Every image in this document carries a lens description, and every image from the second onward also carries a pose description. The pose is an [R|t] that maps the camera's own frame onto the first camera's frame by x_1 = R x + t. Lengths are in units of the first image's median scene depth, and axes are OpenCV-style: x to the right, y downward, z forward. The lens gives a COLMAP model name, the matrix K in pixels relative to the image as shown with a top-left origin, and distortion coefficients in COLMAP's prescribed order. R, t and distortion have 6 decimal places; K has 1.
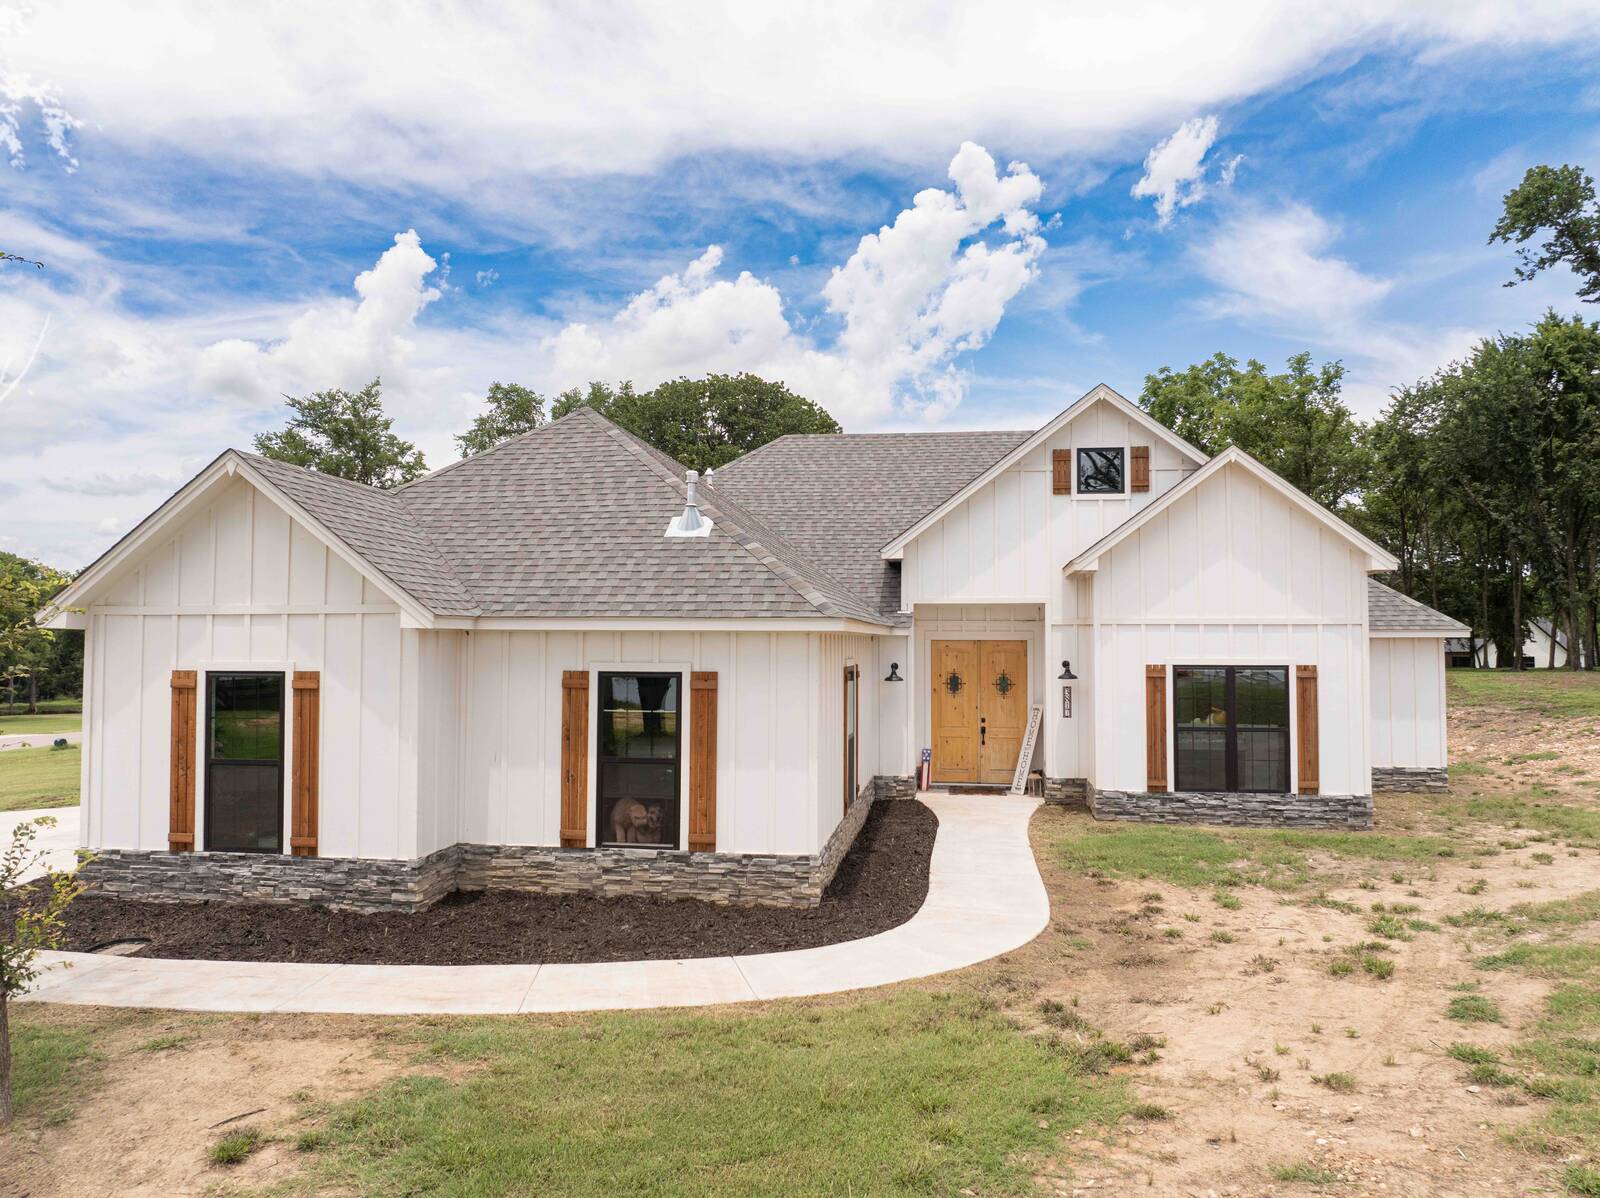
lens RADIAL K [[1130.1, 0, 802.4], [0, 1130.1, 593.2], [0, 0, 1]] dist [-0.041407, 0.005660]
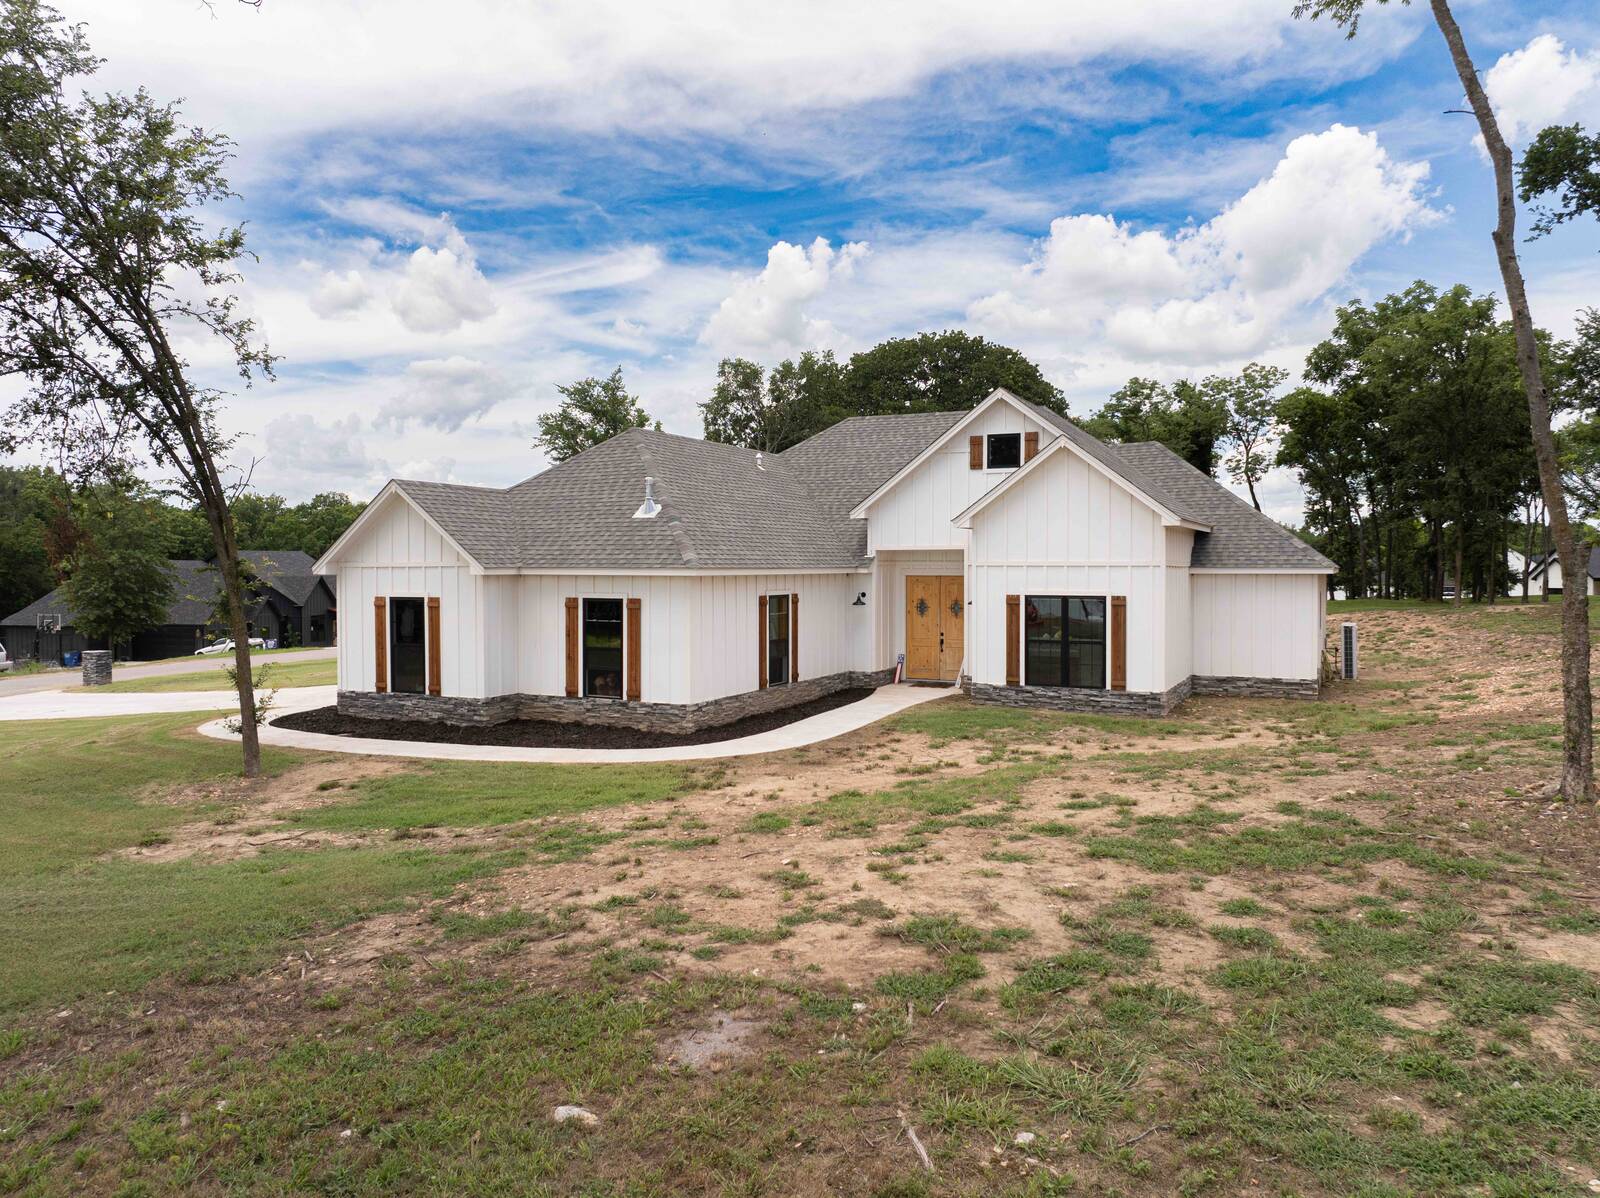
lens RADIAL K [[1130.1, 0, 795.5], [0, 1130.1, 594.1], [0, 0, 1]] dist [-0.041407, 0.005660]
pose [[0.950740, 0.003993, -0.309964, 0.504388], [0.017008, 0.997739, 0.065022, -0.033480], [0.309523, -0.067091, 0.948522, -0.418129]]
